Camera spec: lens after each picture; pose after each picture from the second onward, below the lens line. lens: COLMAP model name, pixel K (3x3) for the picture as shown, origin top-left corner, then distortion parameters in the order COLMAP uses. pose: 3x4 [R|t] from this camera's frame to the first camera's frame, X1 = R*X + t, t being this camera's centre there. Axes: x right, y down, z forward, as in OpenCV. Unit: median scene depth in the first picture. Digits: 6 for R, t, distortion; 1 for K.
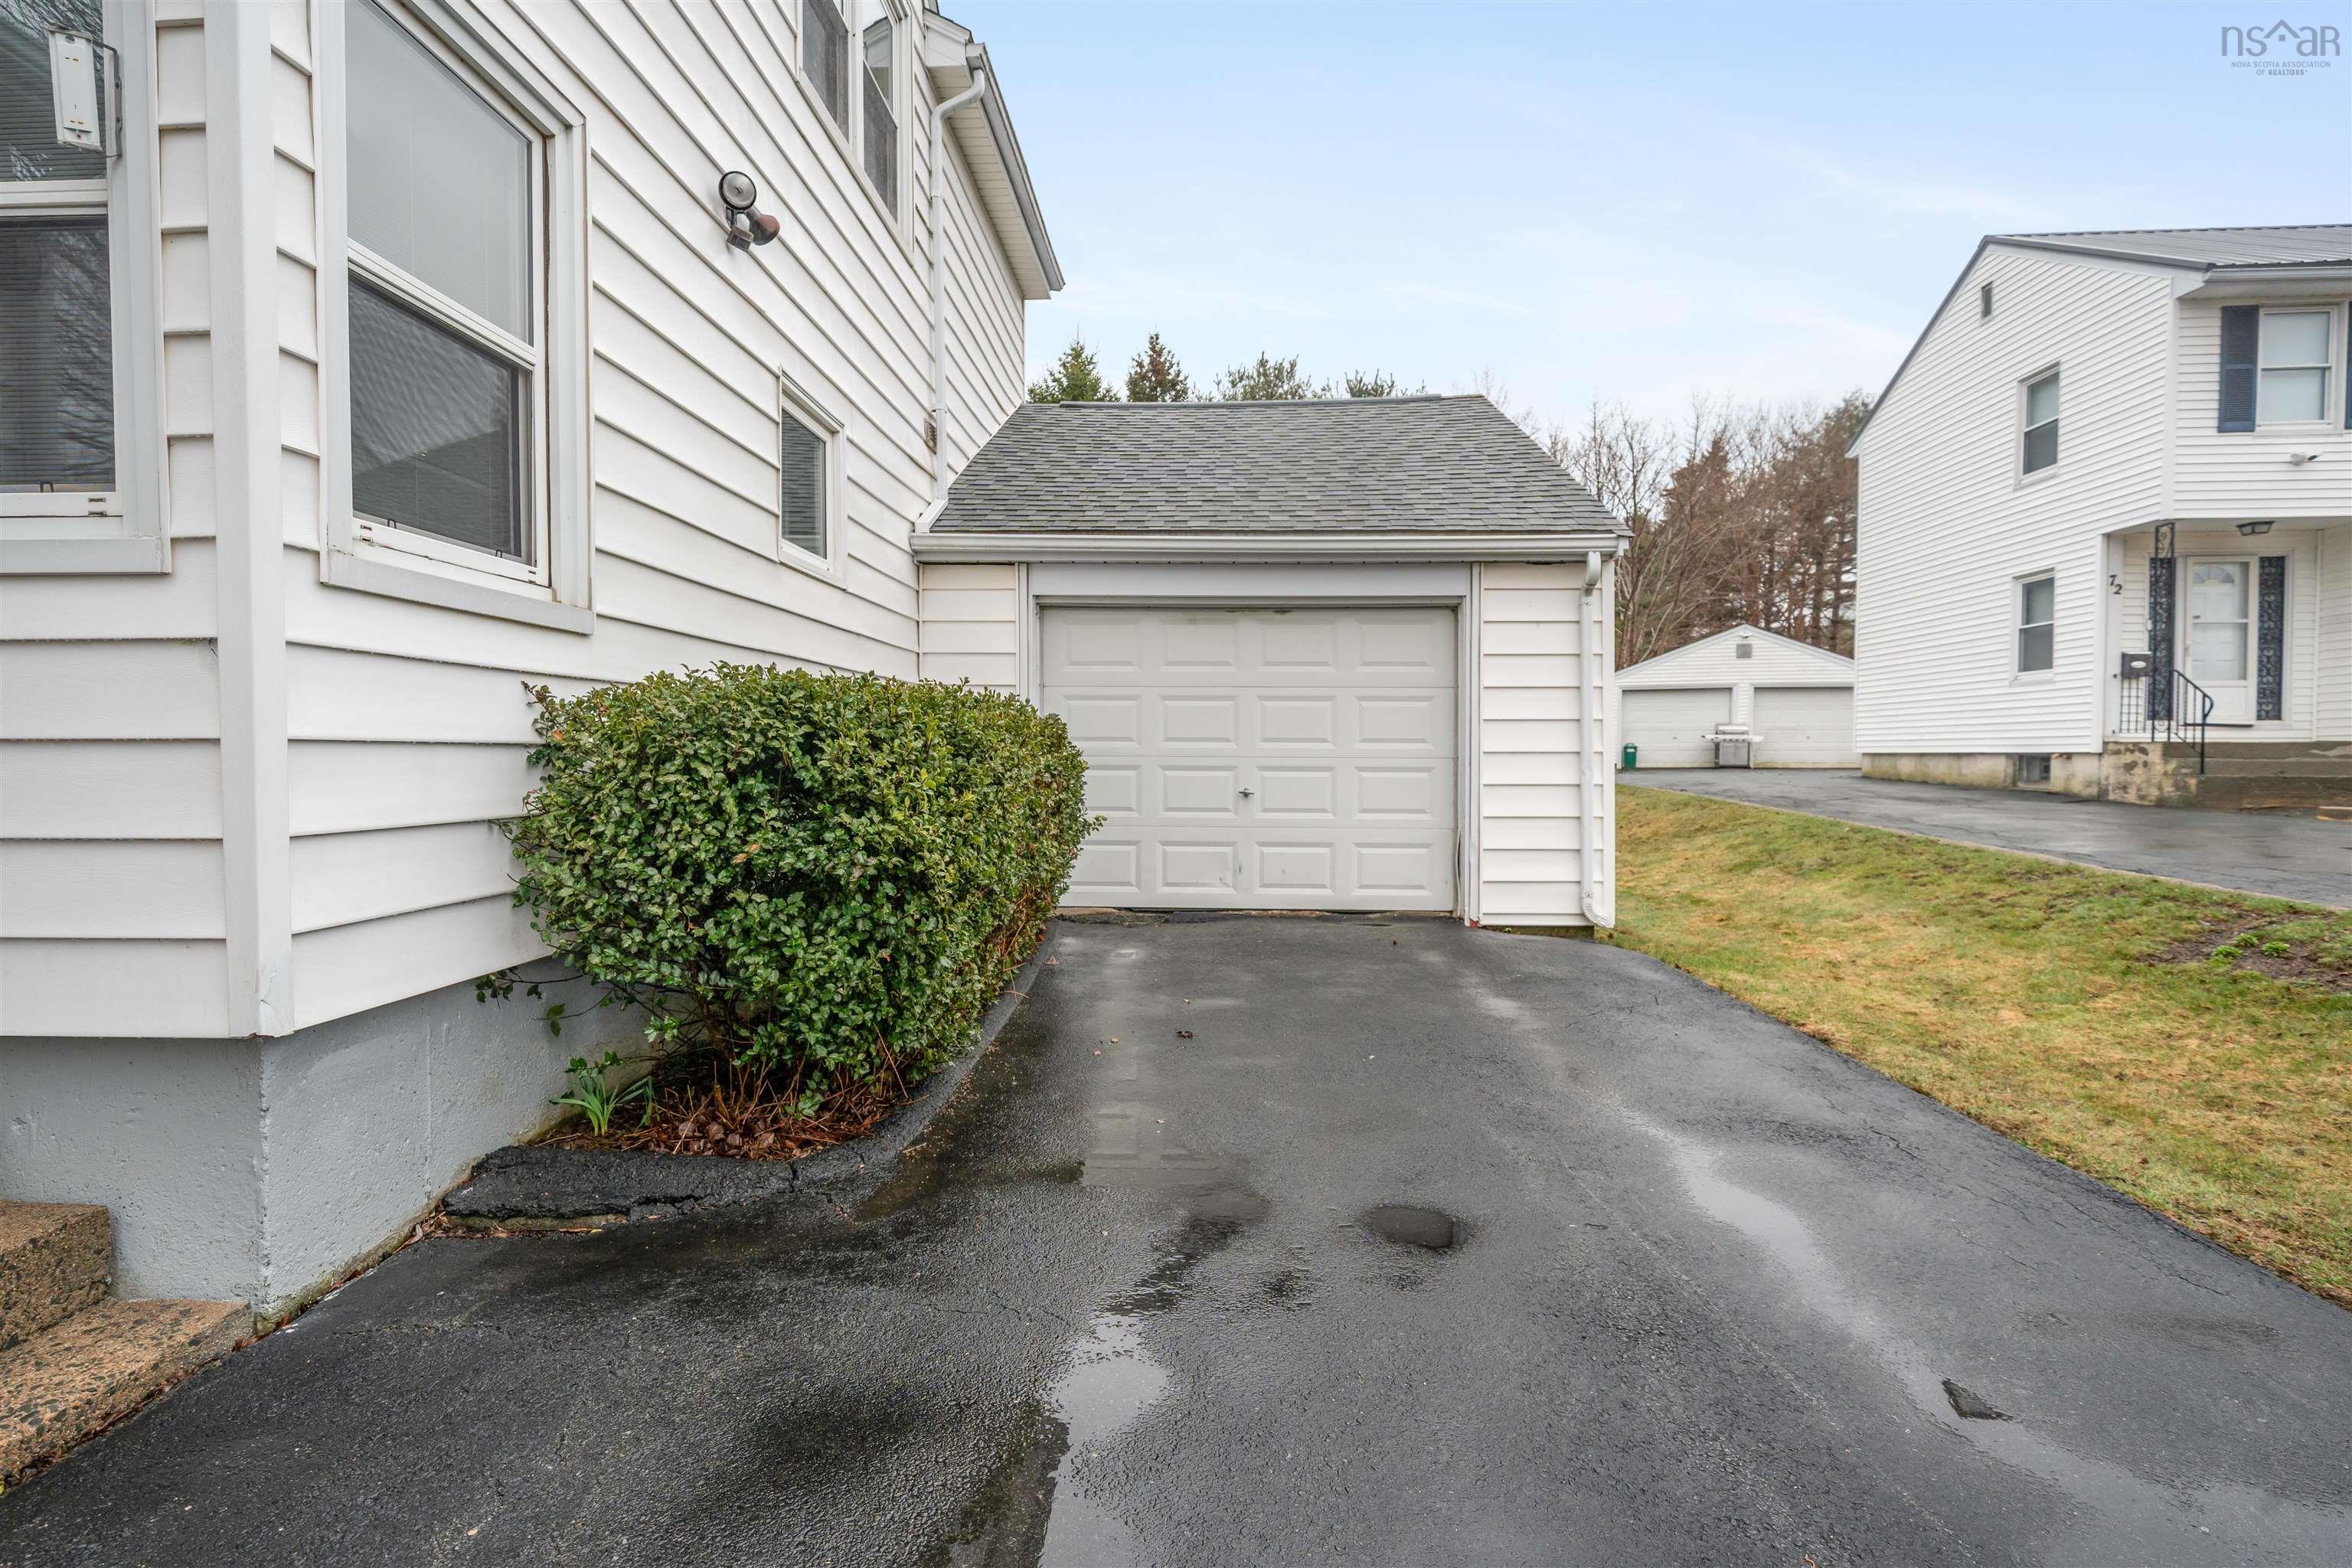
lens RADIAL K [[1160.8, 0, 1170.2], [0, 1160.8, 788.9], [0, 0, 1]] dist [0.001001, -0.001129]
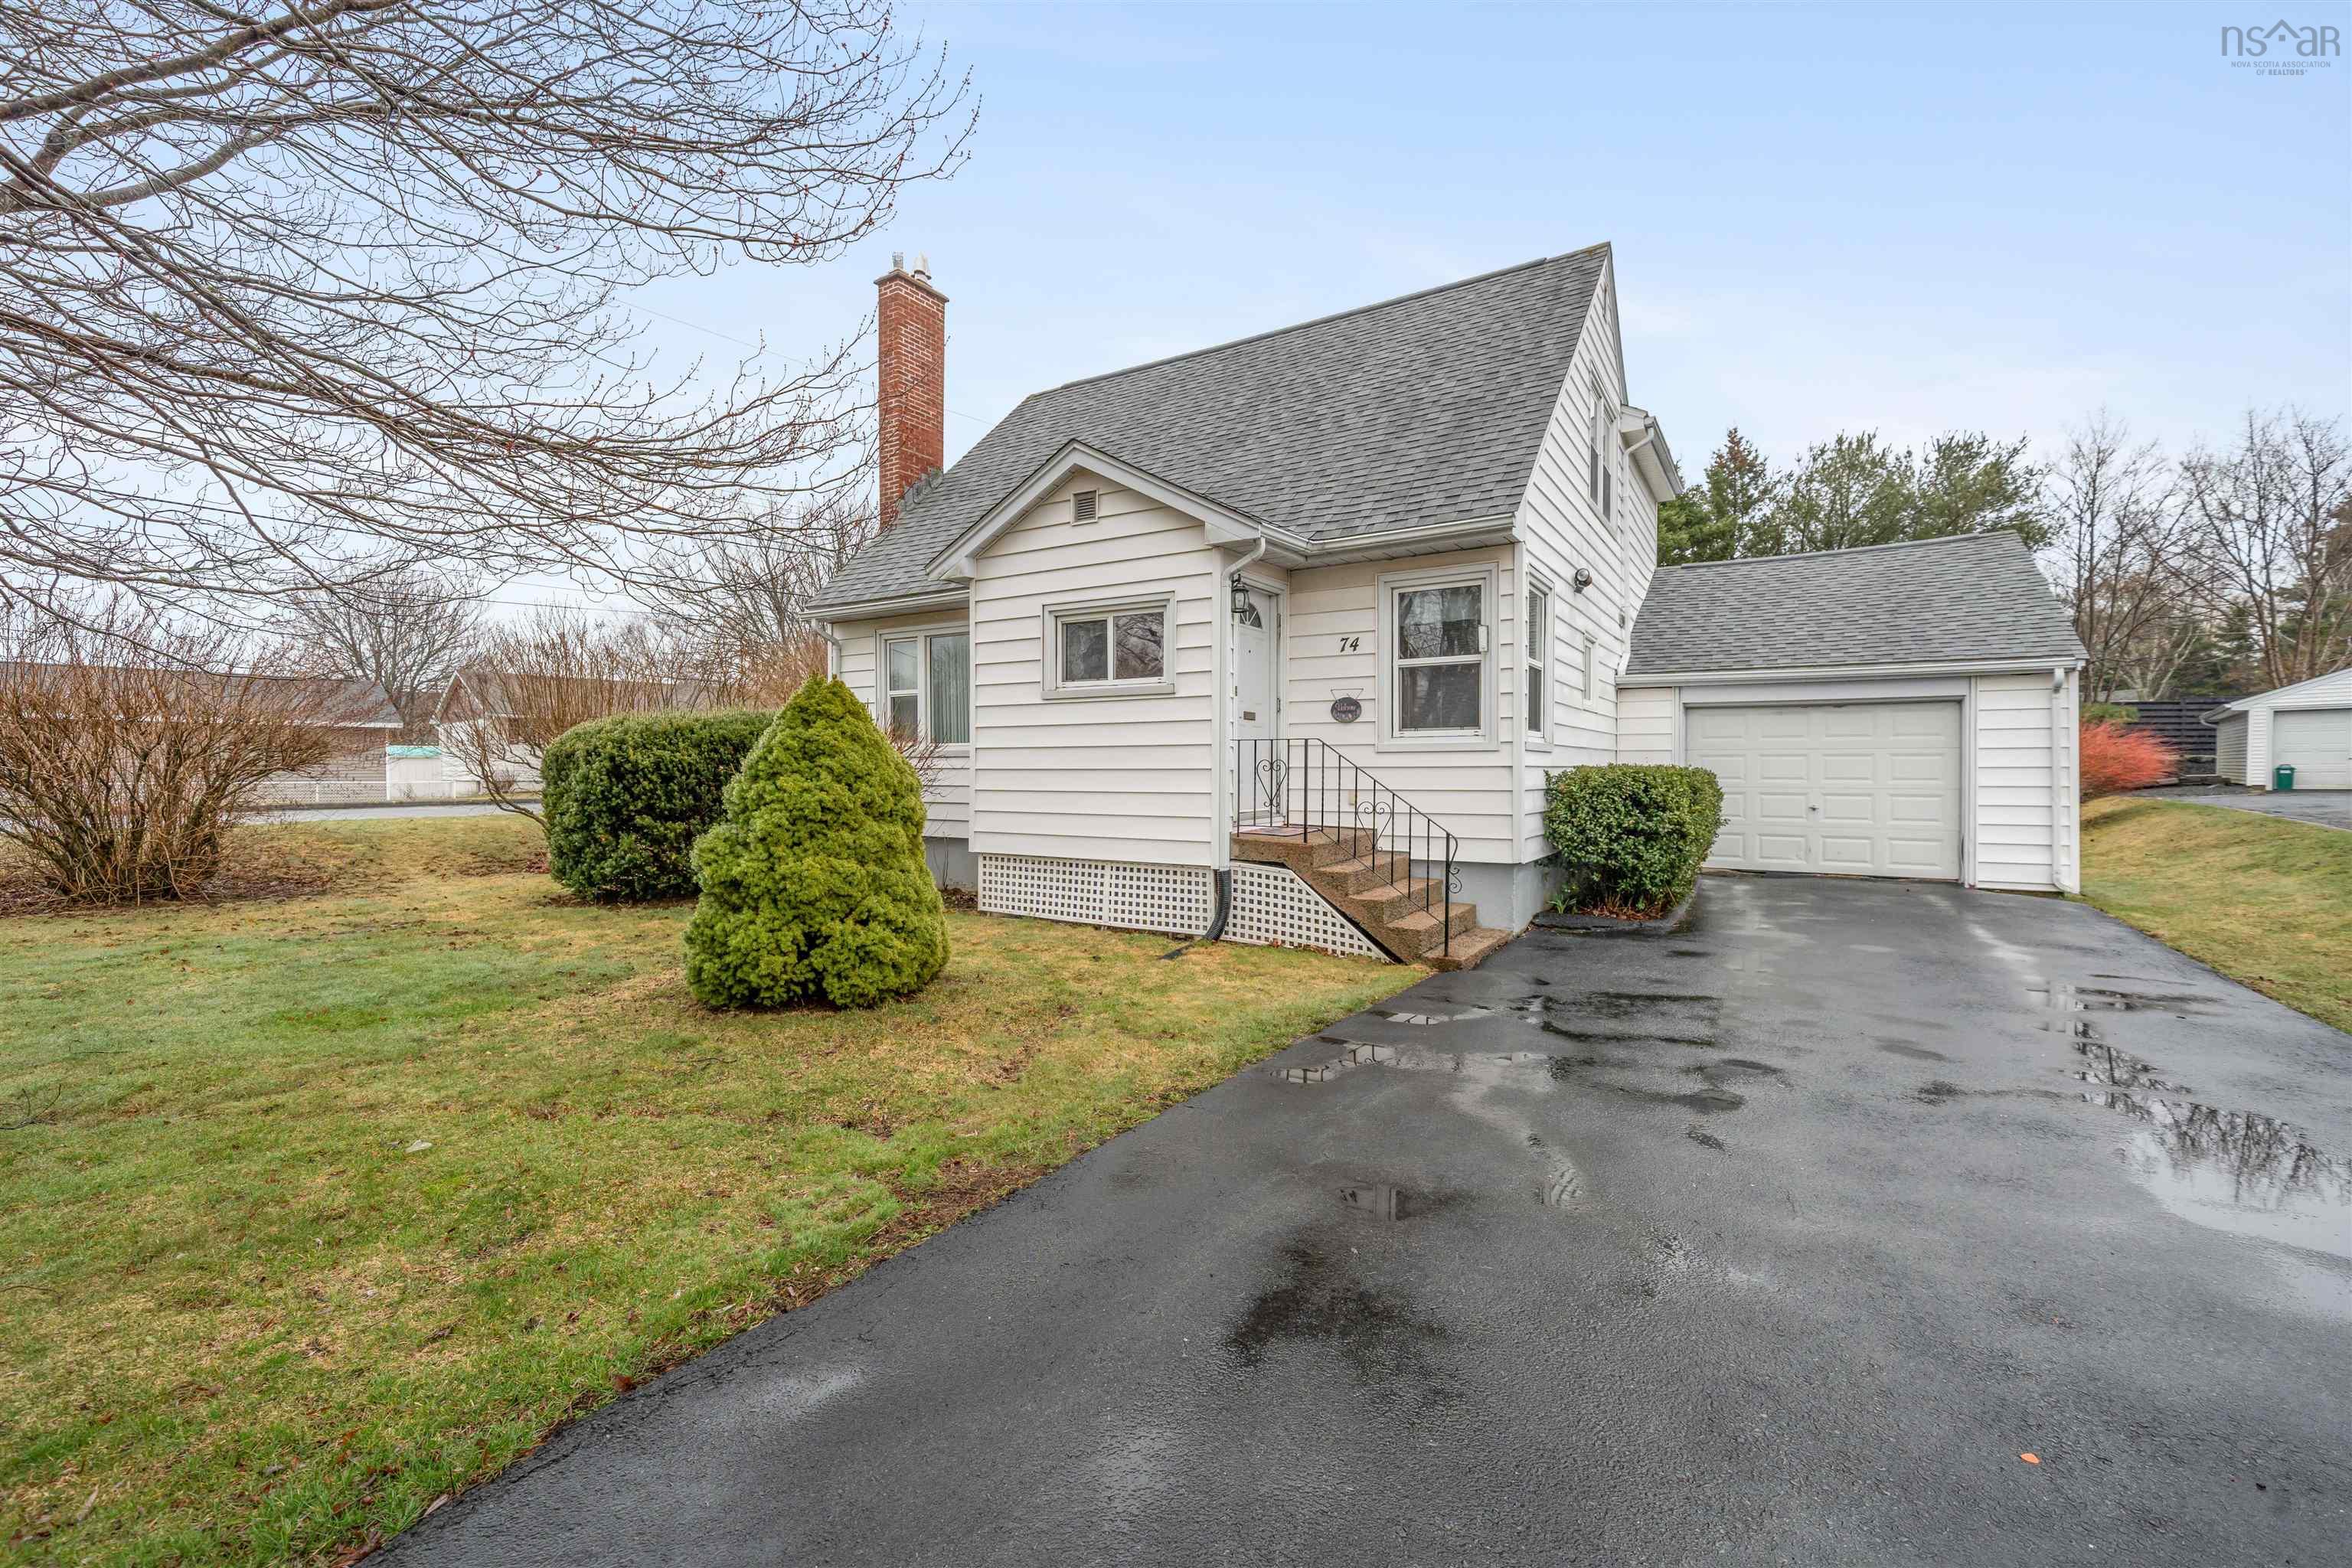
lens RADIAL K [[1012.4, 0, 1159.3], [0, 1012.4, 793.2], [0, 0, 1]] dist [-0.001854, -0.000130]
pose [[0.869388, 0.007391, -0.494075, -0.042801], [-0.011189, 0.999926, -0.004731, -0.000697], [0.494003, 0.009641, 0.869406, -0.882641]]
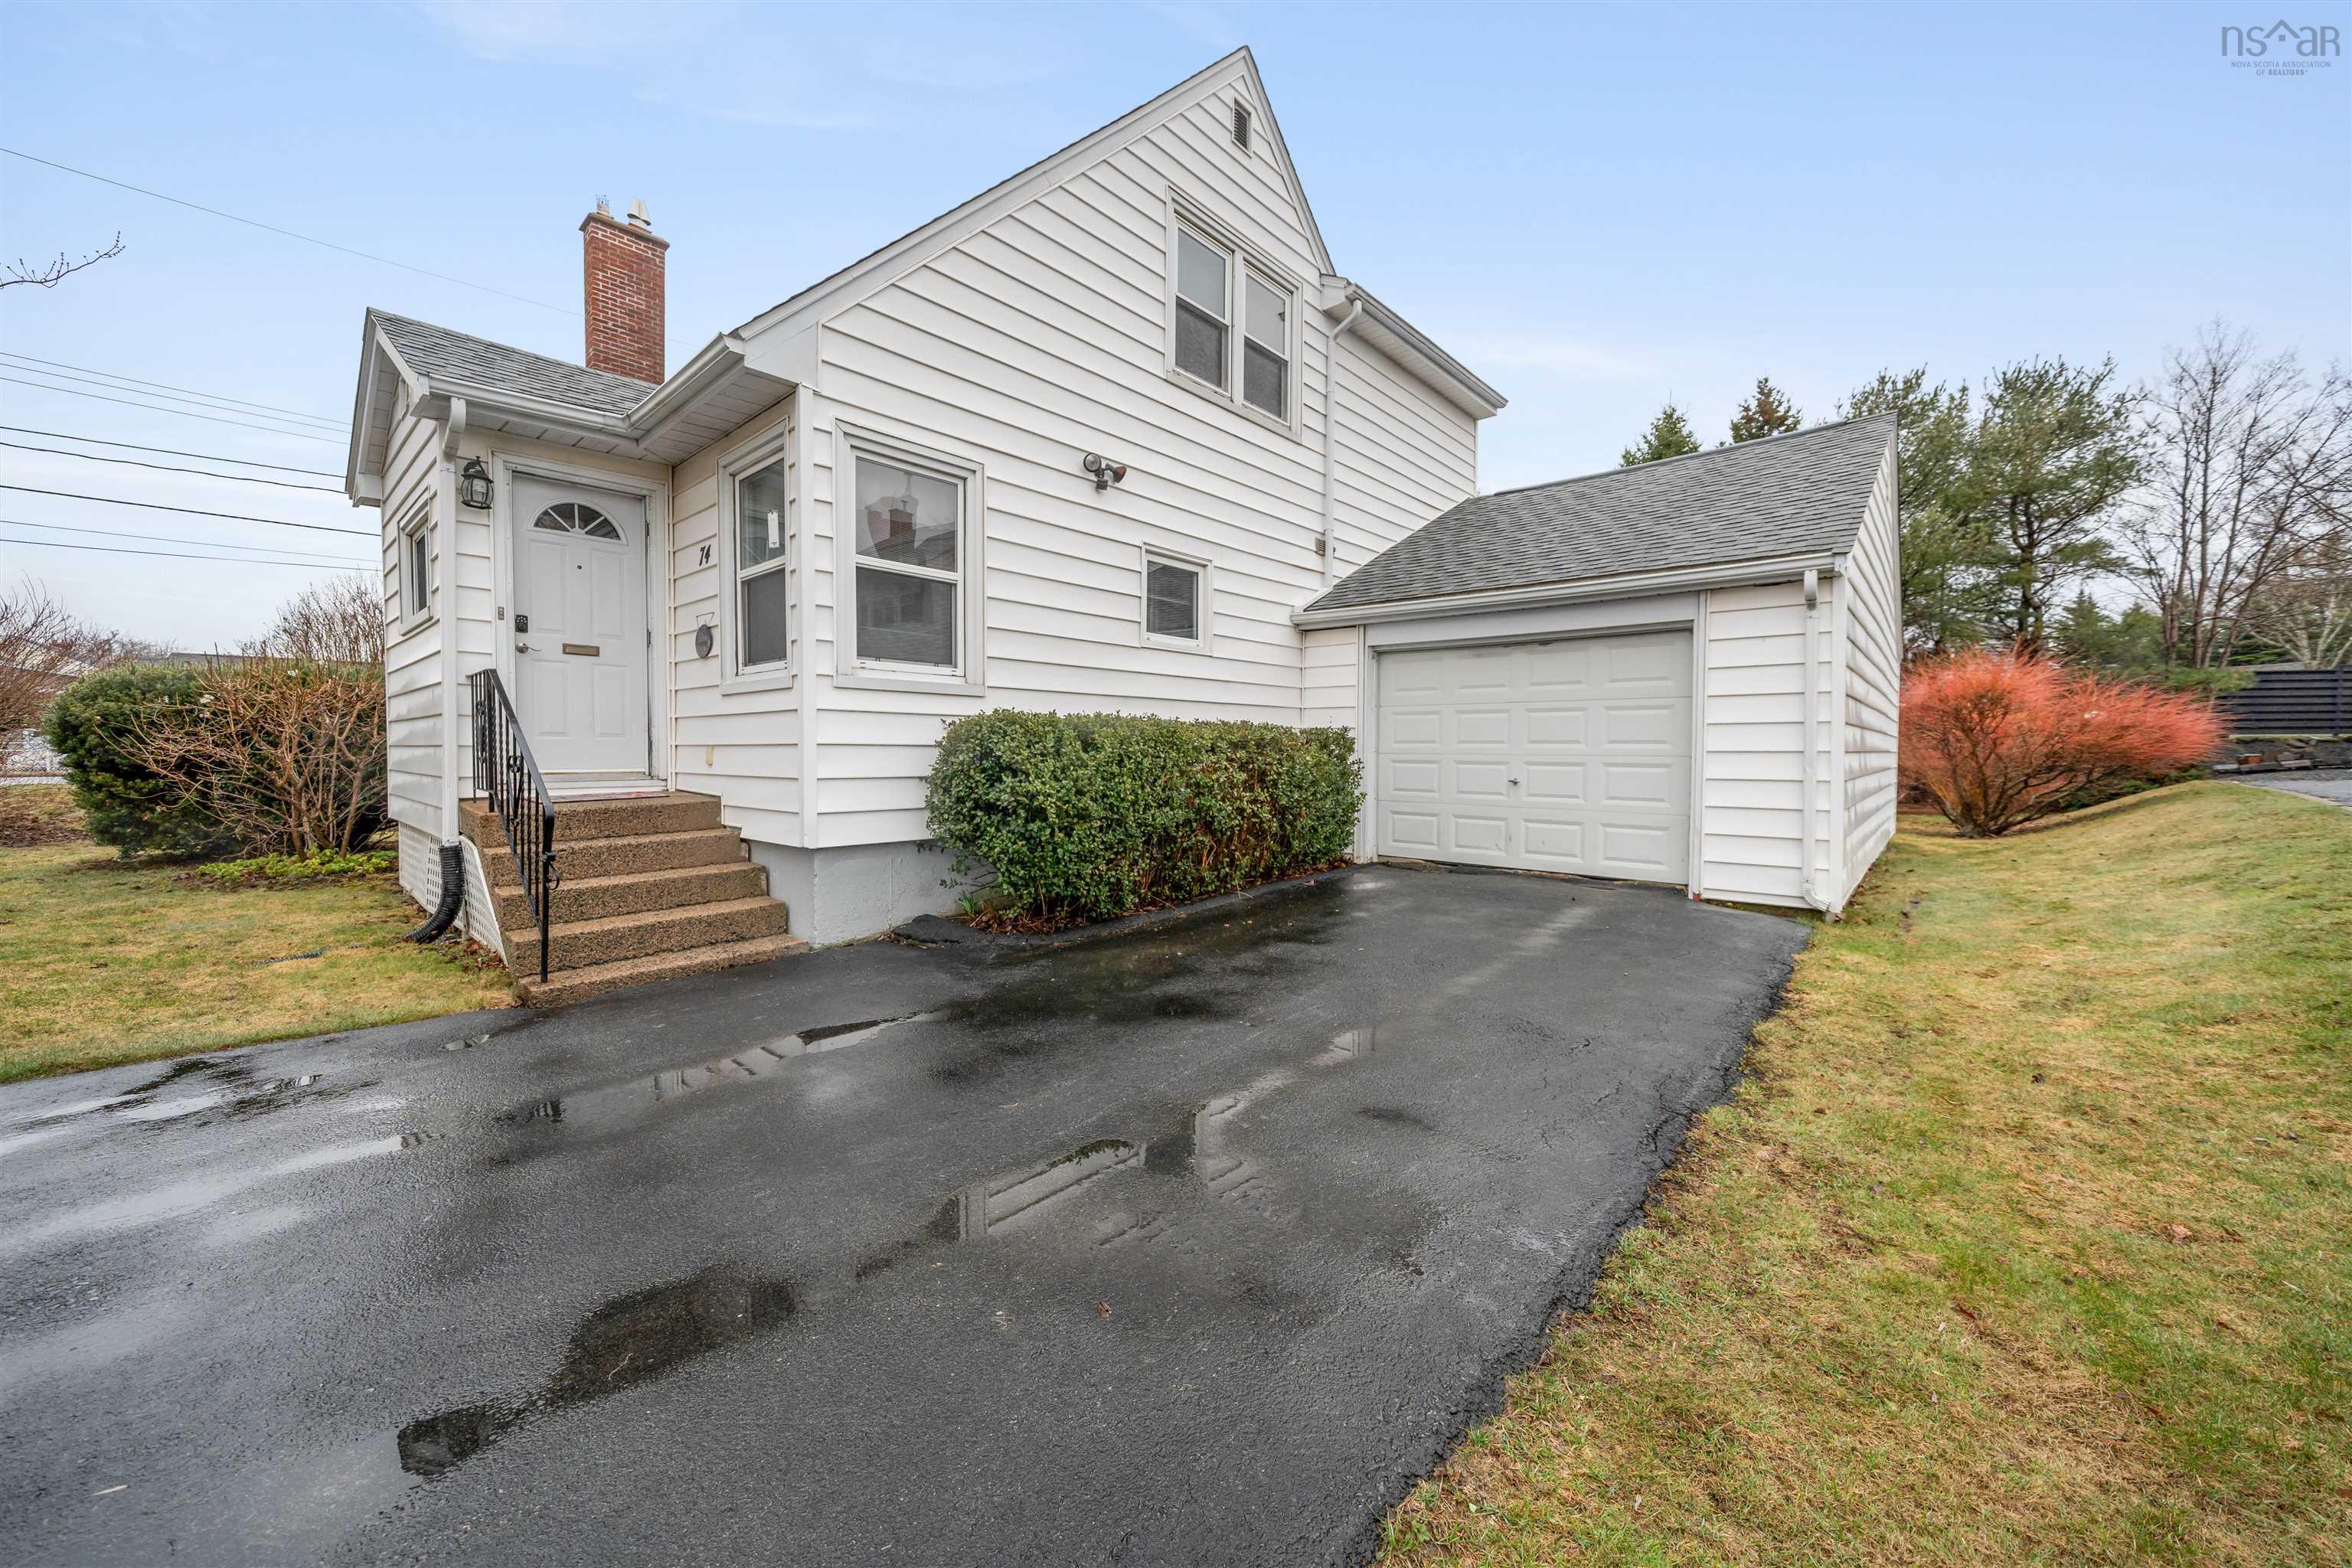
lens RADIAL K [[875.9, 0, 1171.8], [0, 875.9, 787.5], [0, 0, 1]] dist [-0.007692, -0.000512]
pose [[0.766432, 0.027907, -0.641720, 0.419917], [-0.022950, 0.999608, 0.016060, 0.003271], [0.641916, 0.002419, 0.766771, -0.026019]]
